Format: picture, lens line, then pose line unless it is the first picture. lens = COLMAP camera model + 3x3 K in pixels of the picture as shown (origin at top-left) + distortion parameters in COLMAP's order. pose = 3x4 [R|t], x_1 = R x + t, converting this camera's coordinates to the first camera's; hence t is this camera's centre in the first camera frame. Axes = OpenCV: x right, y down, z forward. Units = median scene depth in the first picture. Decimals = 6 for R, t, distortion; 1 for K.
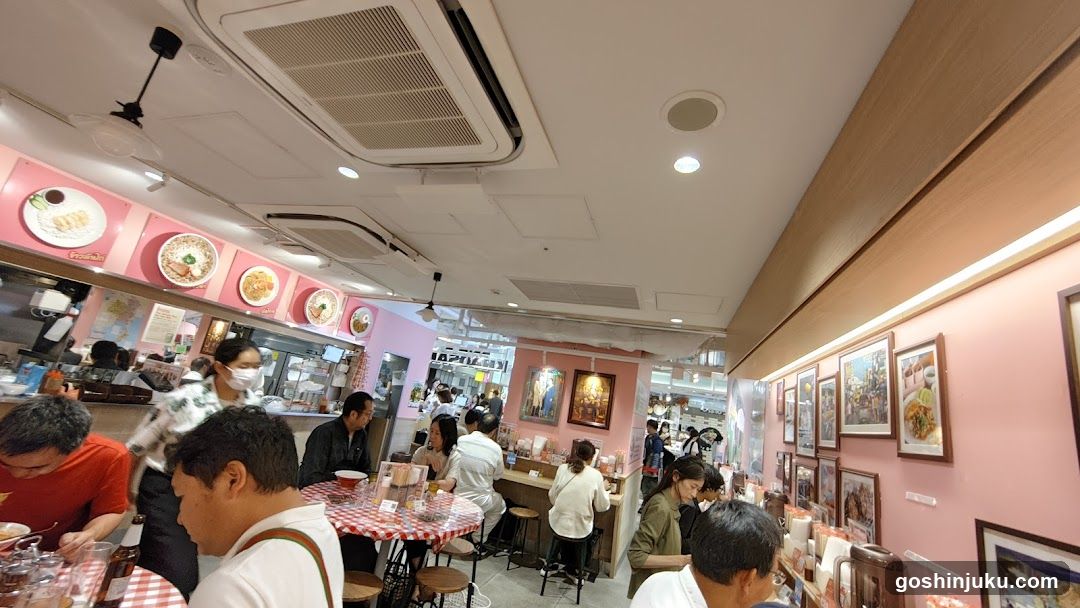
lens RADIAL K [[424.1, 0, 540.0], [0, 424.1, 304.0], [0, 0, 1]] dist [0.000341, 0.000037]
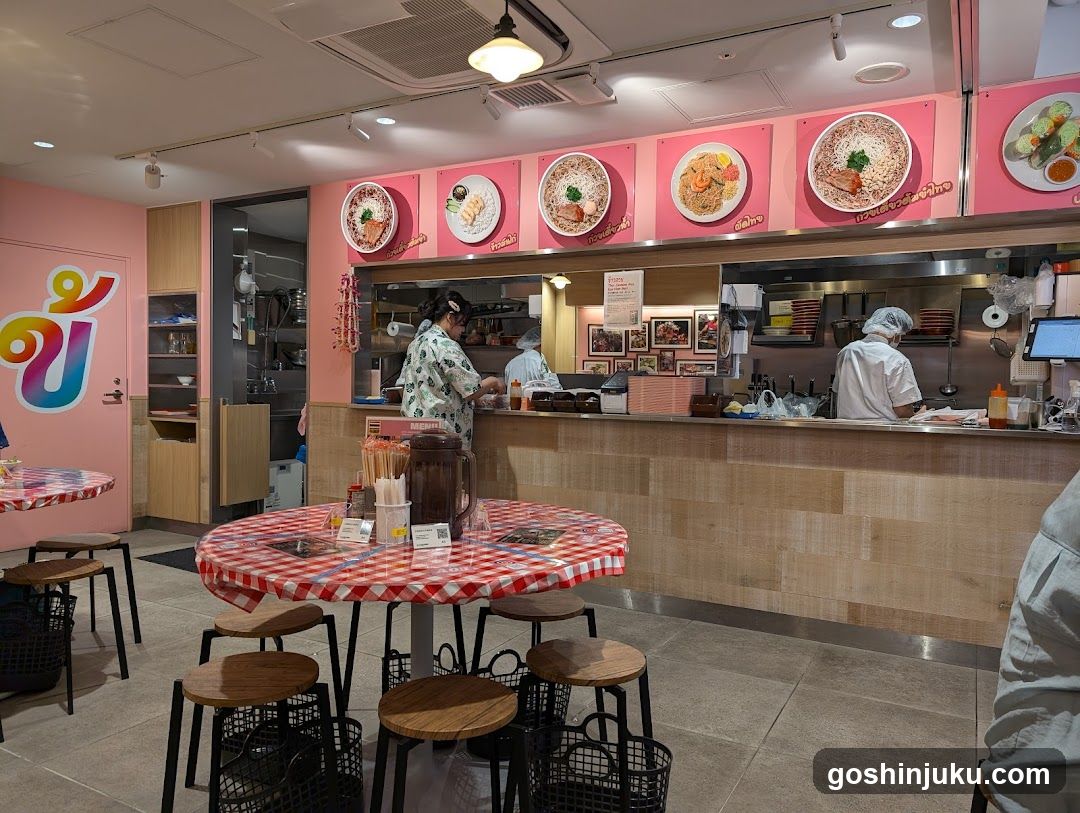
lens RADIAL K [[774.7, 0, 540.0], [0, 774.7, 406.5], [0, 0, 1]] dist [-0.002828, -0.000810]
pose [[-0.215357, -0.126702, -0.968281, 0.278834], [0.187013, 0.967844, -0.168238, 0.396392], [0.958461, -0.217313, -0.184737, 1.106223]]
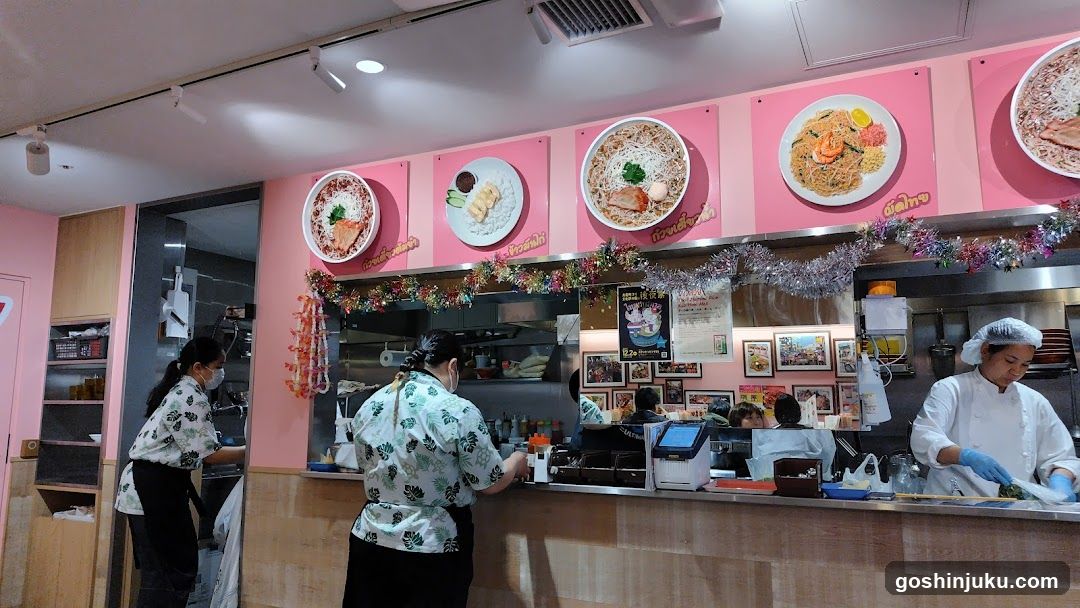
lens RADIAL K [[729.6, 0, 539.4], [0, 729.6, 286.1], [0, 0, 1]] dist [0.074398, -0.150041]
pose [[-0.166033, -0.308145, -0.936739, -0.108824], [0.215566, 0.915608, -0.339402, 0.254404], [0.962271, -0.258281, -0.085595, 0.946003]]
